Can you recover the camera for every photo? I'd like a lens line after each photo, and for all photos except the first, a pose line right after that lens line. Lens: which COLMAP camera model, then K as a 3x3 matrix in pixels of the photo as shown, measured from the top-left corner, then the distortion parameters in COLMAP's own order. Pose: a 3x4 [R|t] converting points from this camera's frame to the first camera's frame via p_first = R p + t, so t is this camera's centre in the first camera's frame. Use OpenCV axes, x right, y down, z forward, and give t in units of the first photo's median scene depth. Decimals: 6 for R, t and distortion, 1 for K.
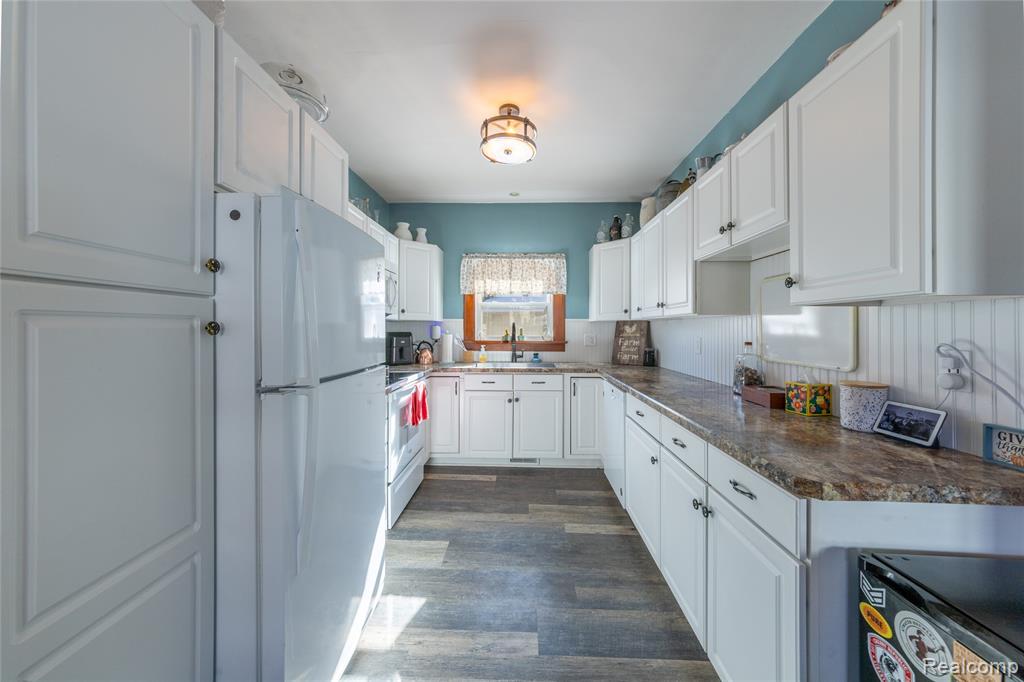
lens RADIAL K [[363.6, 0, 512.0], [0, 363.6, 331.1], [0, 0, 1]] dist [0.000568, -0.000076]
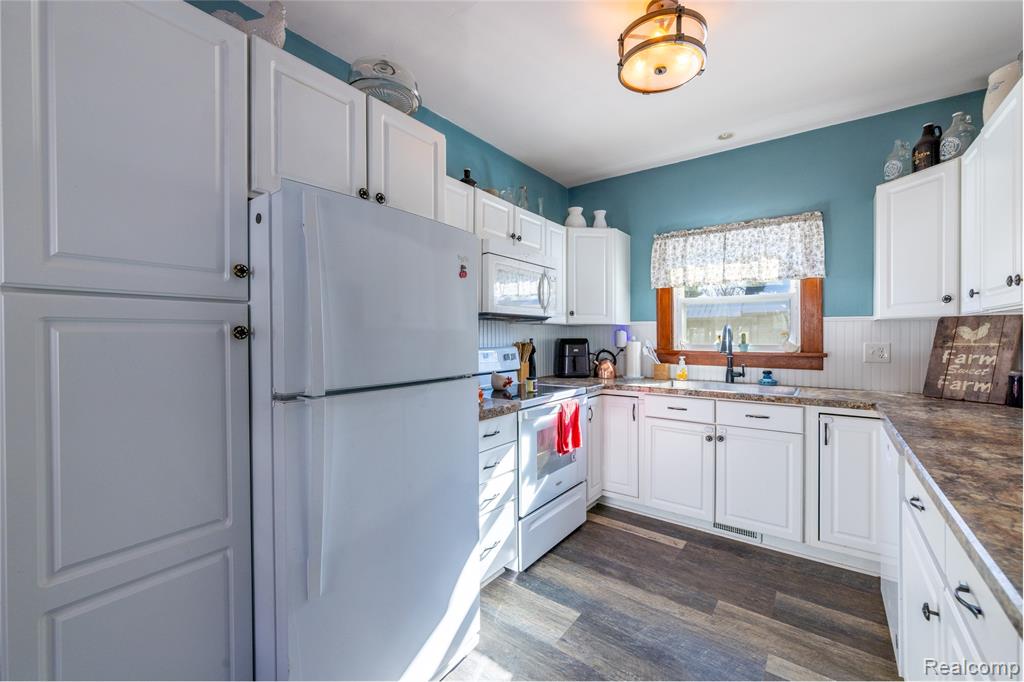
lens RADIAL K [[417.7, 0, 512.0], [0, 417.7, 341.0], [0, 0, 1]] dist [0.000509, -0.000032]
pose [[0.820184, 0.003065, -0.572091, 0.148744], [0.000405, 0.999982, 0.005938, 0.002712], [0.572099, -0.005103, 0.820168, 0.147659]]
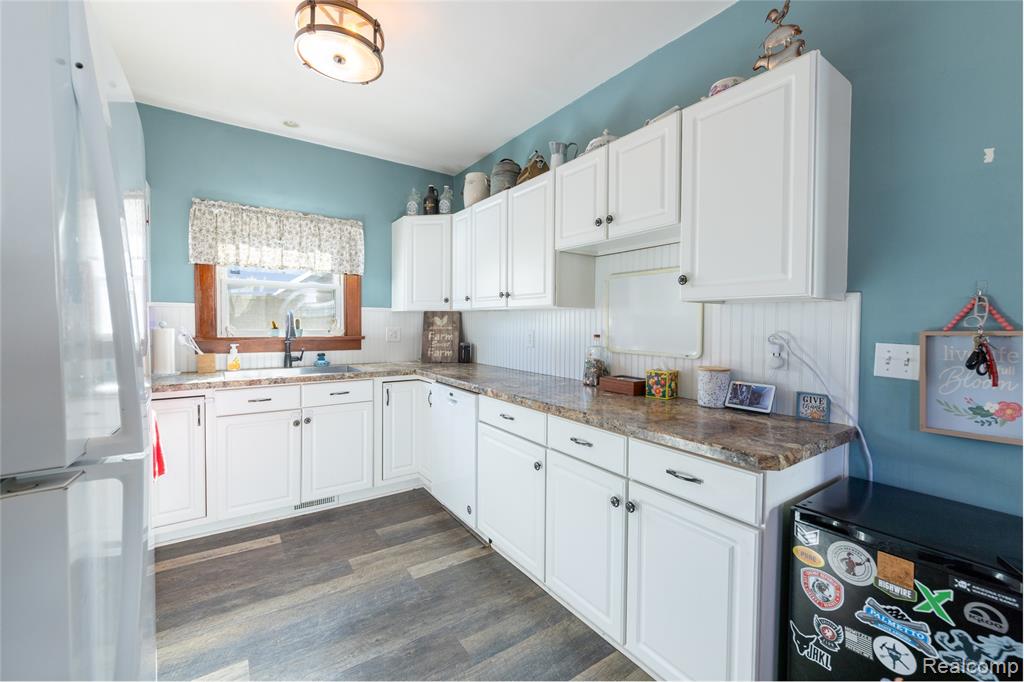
lens RADIAL K [[420.0, 0, 511.3], [0, 420.0, 335.8], [0, 0, 1]] dist [0.000907, -0.008326]
pose [[0.800198, -0.015029, 0.599548, -0.166986], [-0.003099, 0.999569, 0.029193, -0.000466], [-0.599728, -0.025218, 0.799806, 0.121187]]
